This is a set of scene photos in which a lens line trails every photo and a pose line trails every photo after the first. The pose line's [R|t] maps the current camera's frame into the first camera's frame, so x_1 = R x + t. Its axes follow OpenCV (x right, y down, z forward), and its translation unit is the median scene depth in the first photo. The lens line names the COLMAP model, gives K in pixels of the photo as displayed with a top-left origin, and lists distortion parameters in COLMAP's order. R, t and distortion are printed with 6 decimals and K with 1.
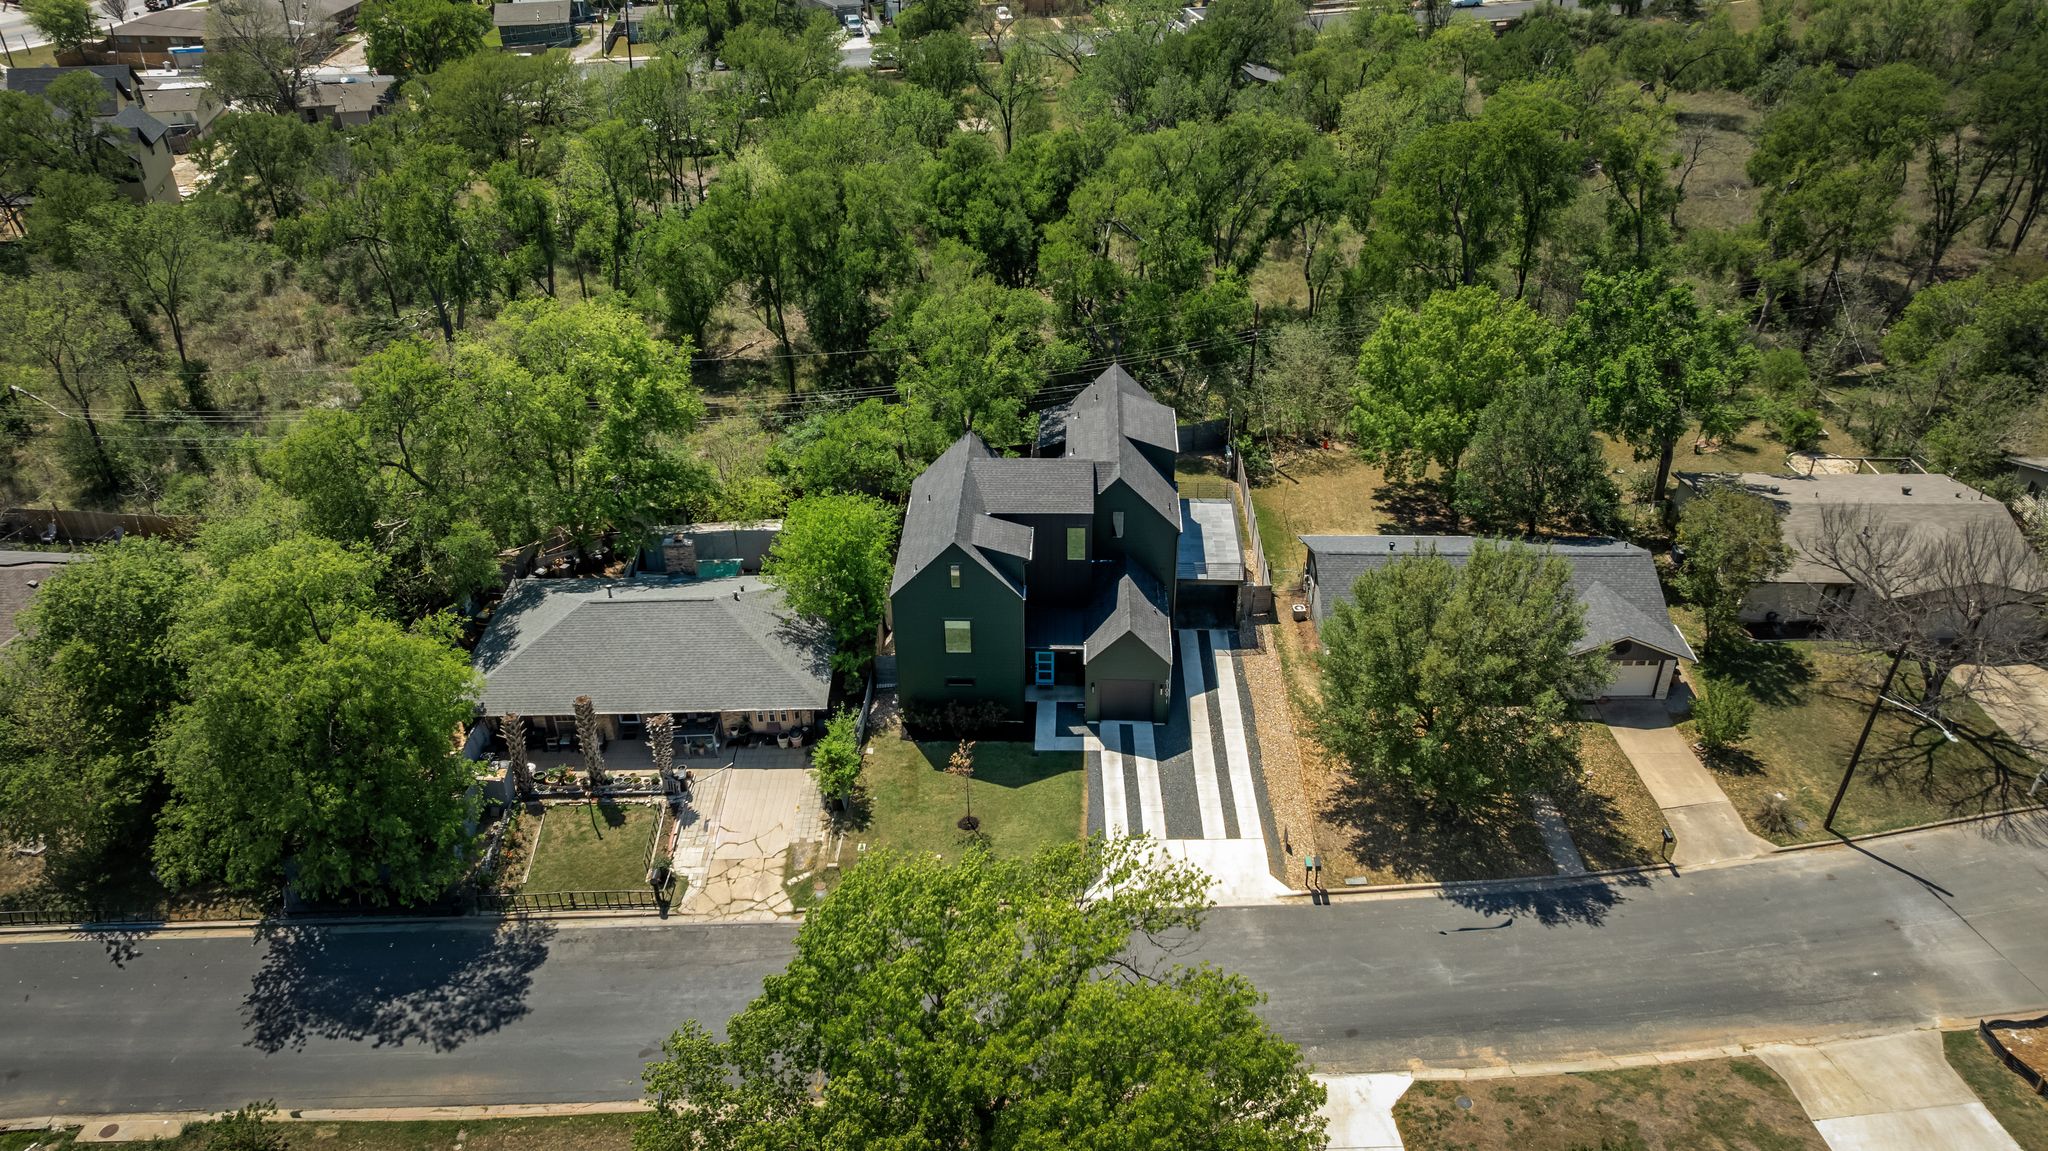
lens RADIAL K [[1410.6, 0, 1022.5], [0, 1410.6, 572.9], [0, 0, 1]] dist [-0.014846, -0.001923]
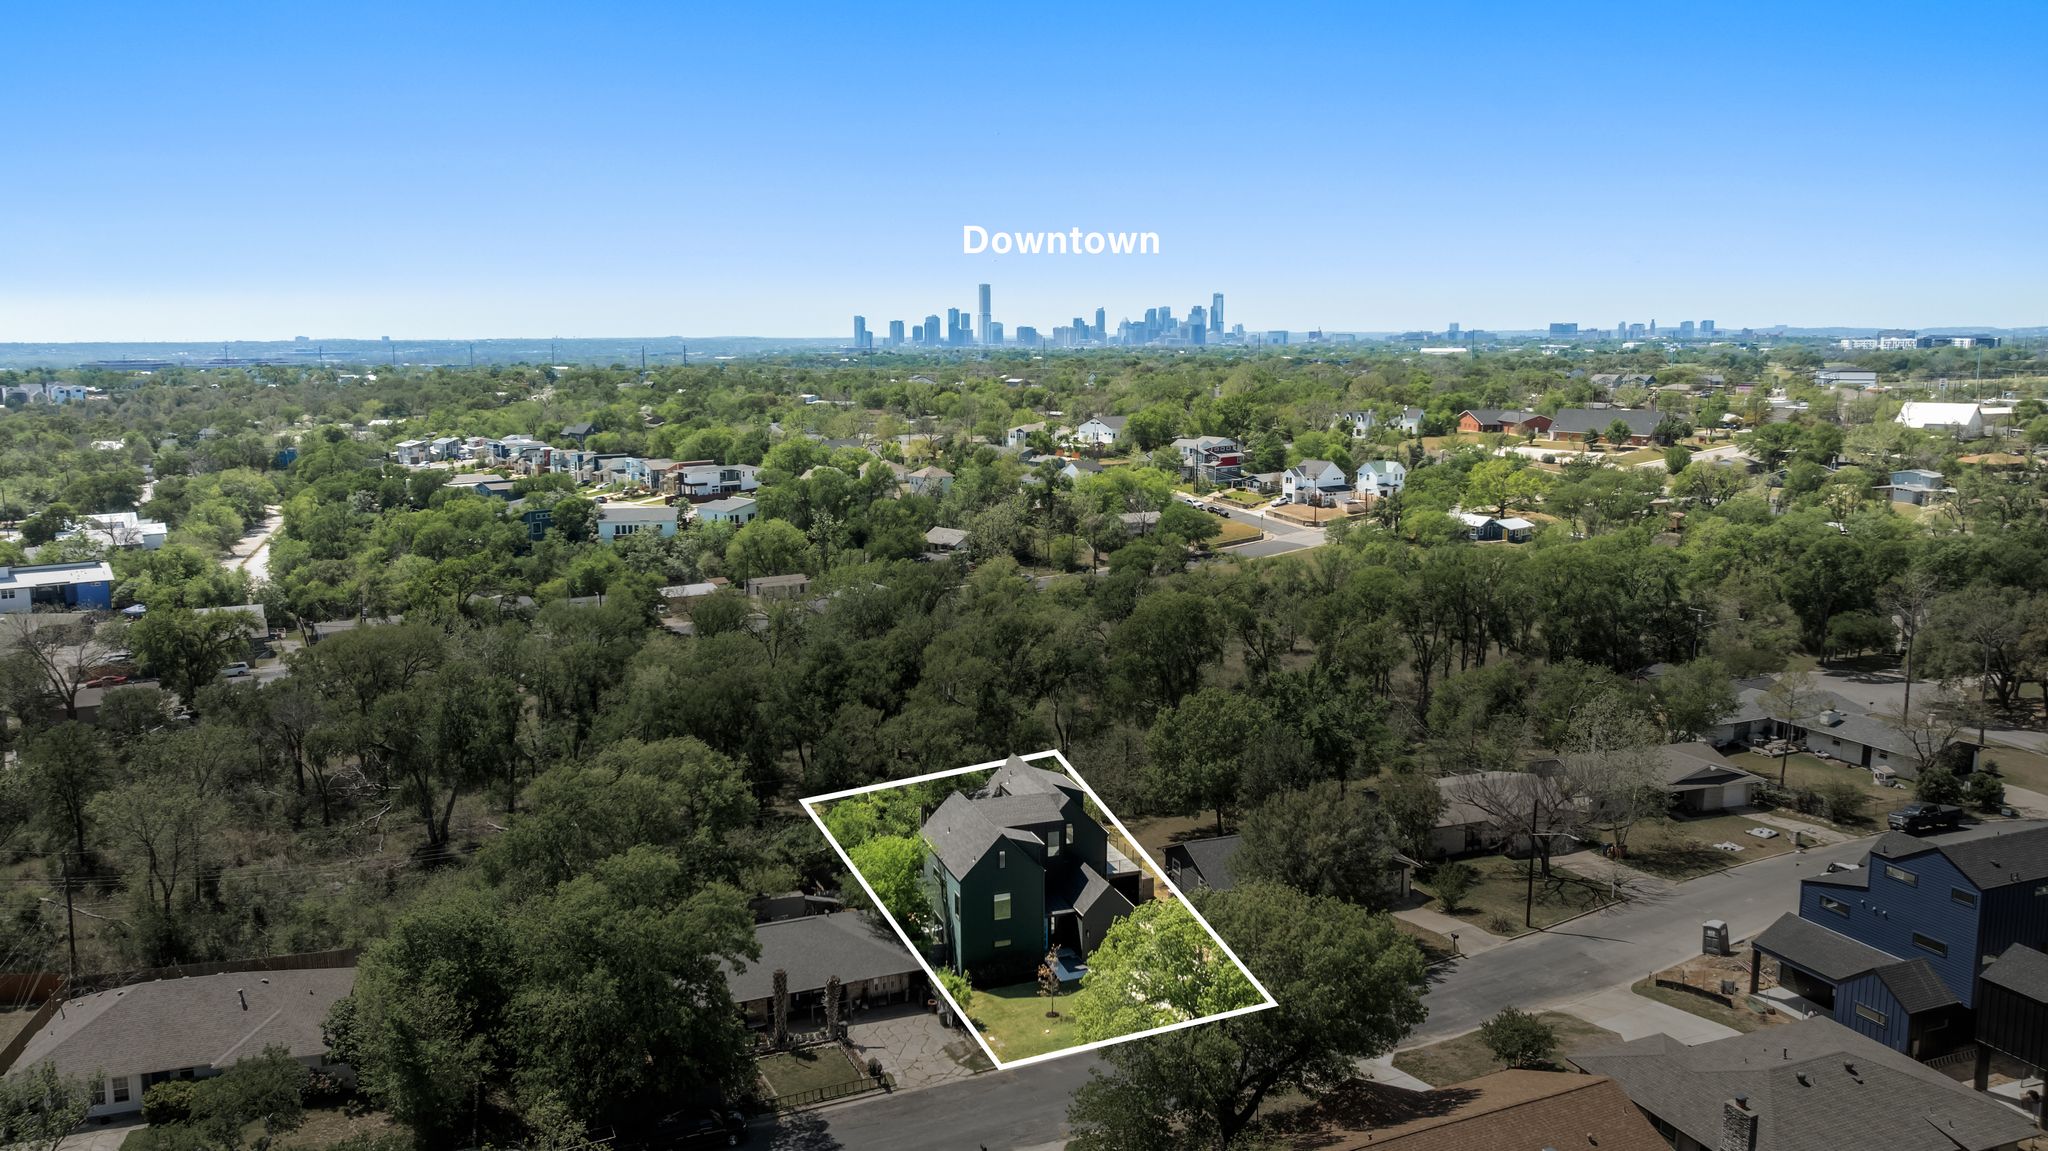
lens RADIAL K [[1410.6, 0, 1026.1], [0, 1410.6, 575.9], [0, 0, 1]] dist [-0.014846, -0.001923]
pose [[0.933960, -0.054909, 0.353133, -0.568072], [0.194650, 0.906855, -0.373799, 0.311669], [-0.299715, 0.417851, 0.857654, -0.454122]]
